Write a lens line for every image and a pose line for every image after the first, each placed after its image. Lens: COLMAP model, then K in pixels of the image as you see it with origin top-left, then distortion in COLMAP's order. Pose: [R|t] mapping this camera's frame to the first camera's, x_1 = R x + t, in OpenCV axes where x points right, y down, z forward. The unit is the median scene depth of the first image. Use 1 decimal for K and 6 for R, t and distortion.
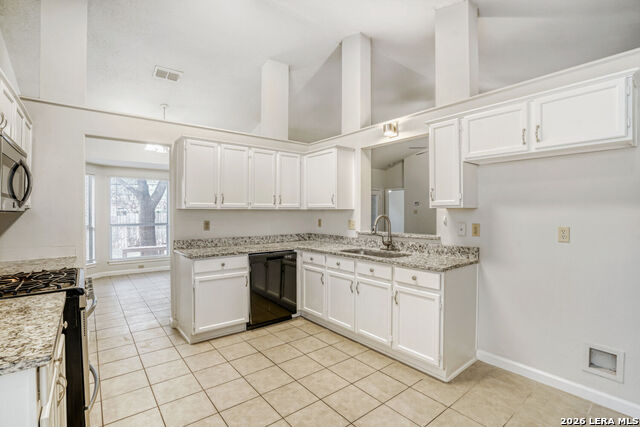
lens RADIAL K [[298.9, 0, 339.3], [0, 298.9, 213.8], [0, 0, 1]] dist [-0.039533, 0.006073]
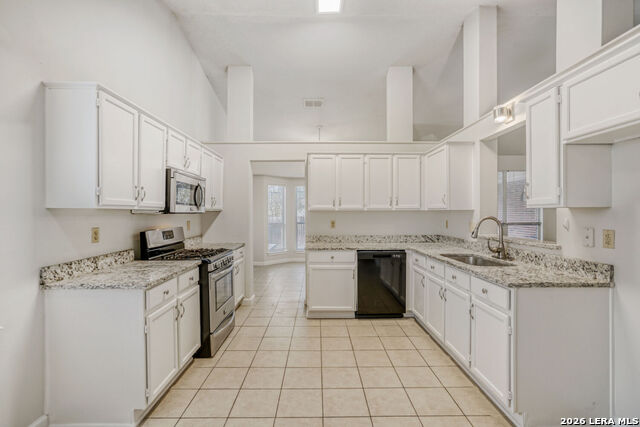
lens RADIAL K [[298.9, 0, 325.6], [0, 298.9, 215.3], [0, 0, 1]] dist [-0.039533, 0.006073]
pose [[0.781219, 0.003463, -0.624248, 0.307781], [-0.001723, 0.999993, 0.003391, -0.001248], [0.624255, -0.001574, 0.781219, 0.048425]]
